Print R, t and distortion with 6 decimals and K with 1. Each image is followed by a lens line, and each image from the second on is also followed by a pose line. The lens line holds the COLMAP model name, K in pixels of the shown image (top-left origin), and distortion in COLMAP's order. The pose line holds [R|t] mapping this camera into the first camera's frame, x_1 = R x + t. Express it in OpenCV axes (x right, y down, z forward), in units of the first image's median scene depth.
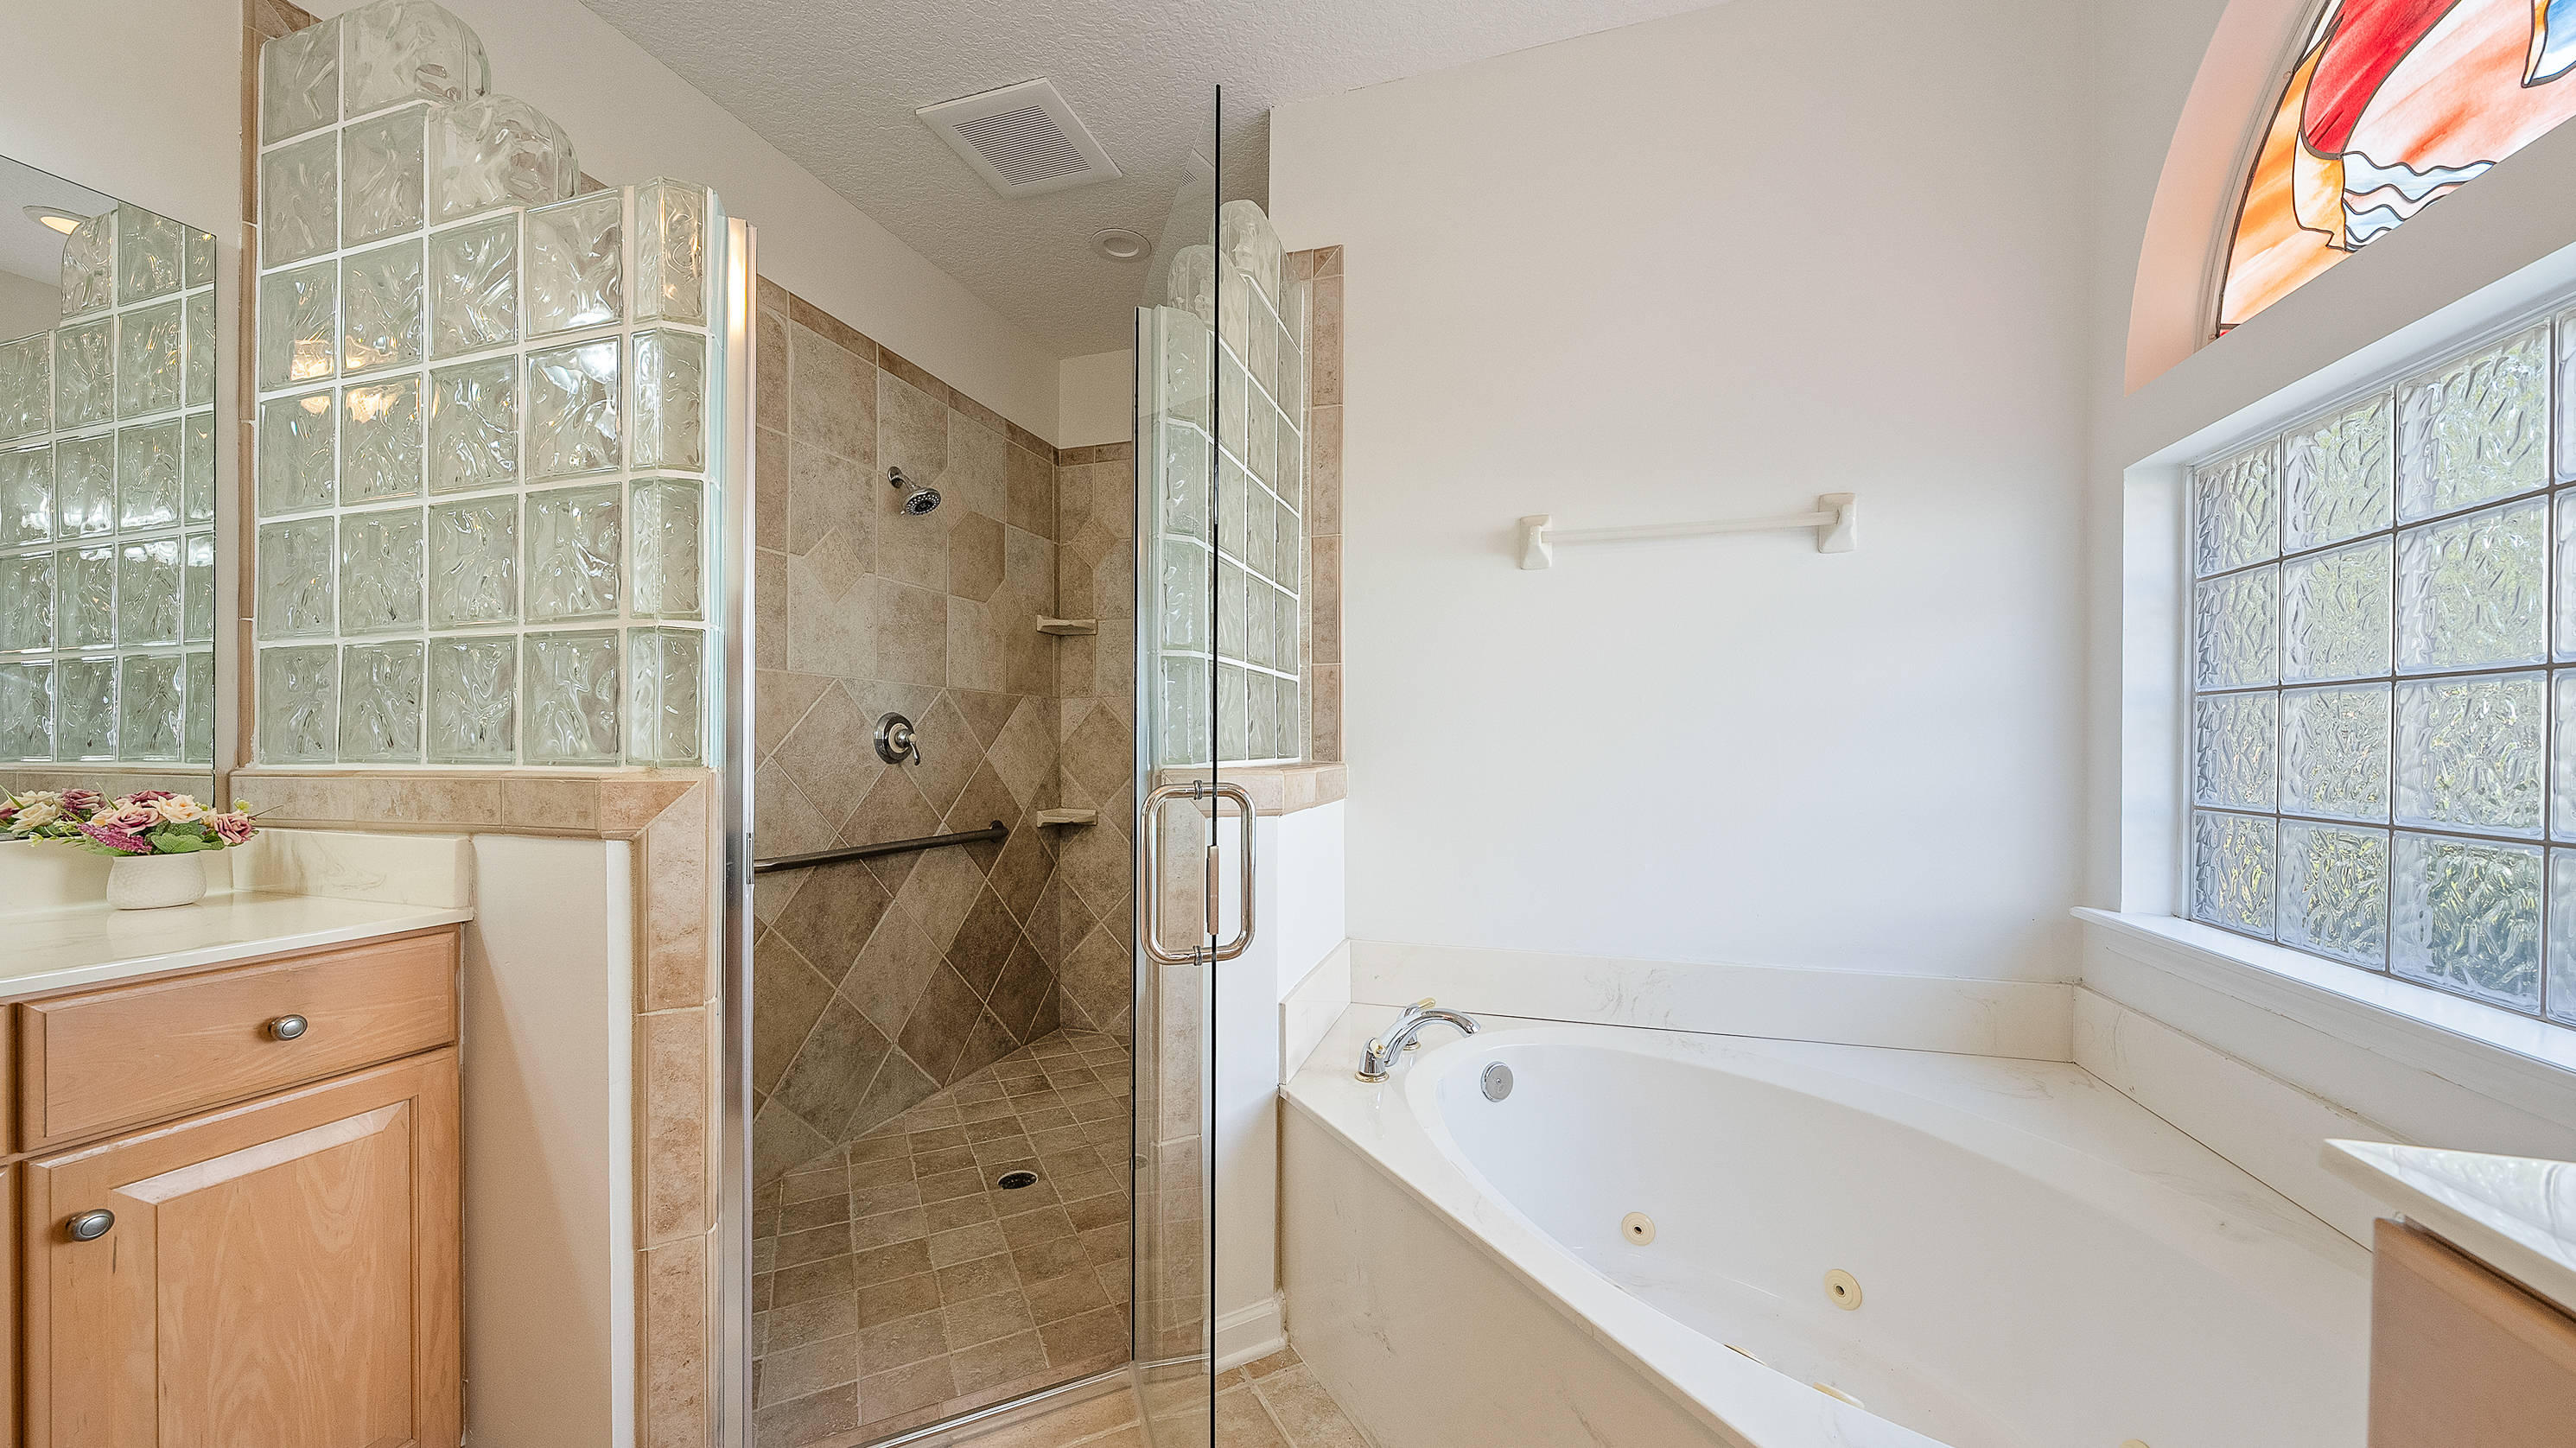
lens RADIAL K [[897.9, 0, 1293.4], [0, 897.9, 749.2], [0, 0, 1]] dist [-0.000739, -0.000046]
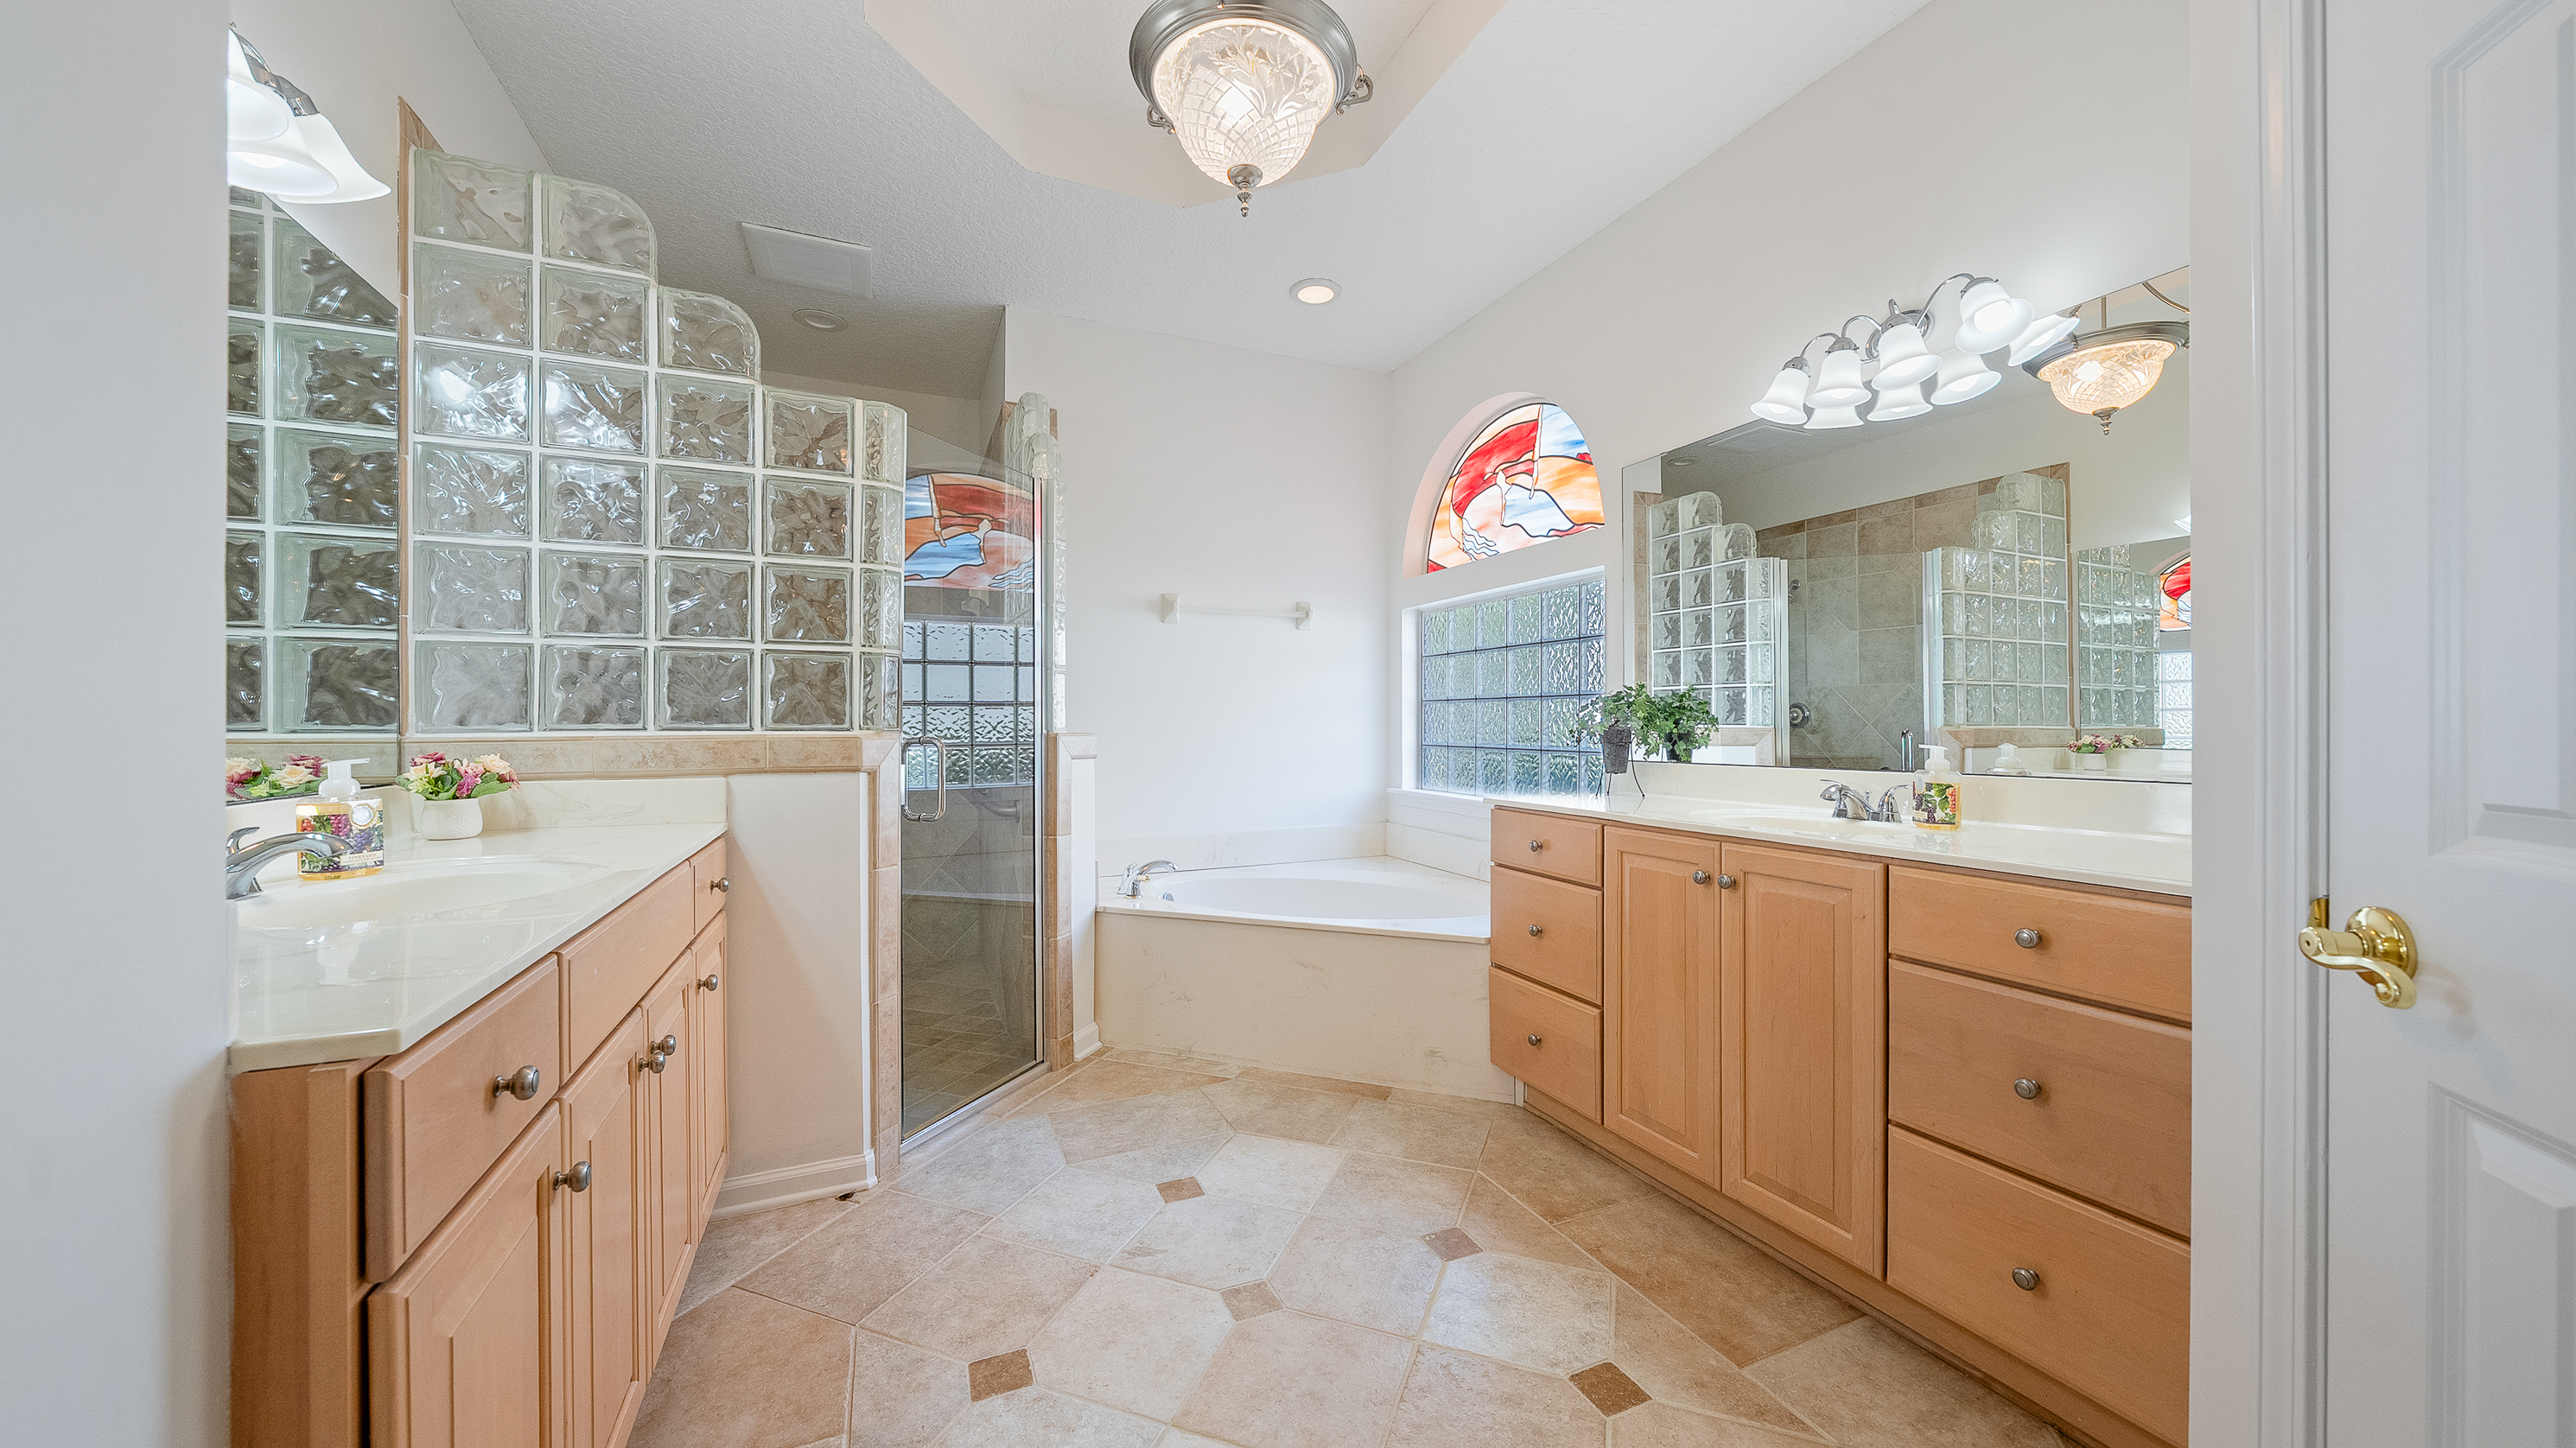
lens RADIAL K [[893.3, 0, 1297.5], [0, 893.3, 719.4], [0, 0, 1]] dist [-0.001065, 0.000012]
pose [[0.744491, 0.003229, 0.667625, -1.074886], [0.004159, 0.999946, -0.009474, 0.013860], [-0.667620, 0.009830, 0.744438, -0.735146]]
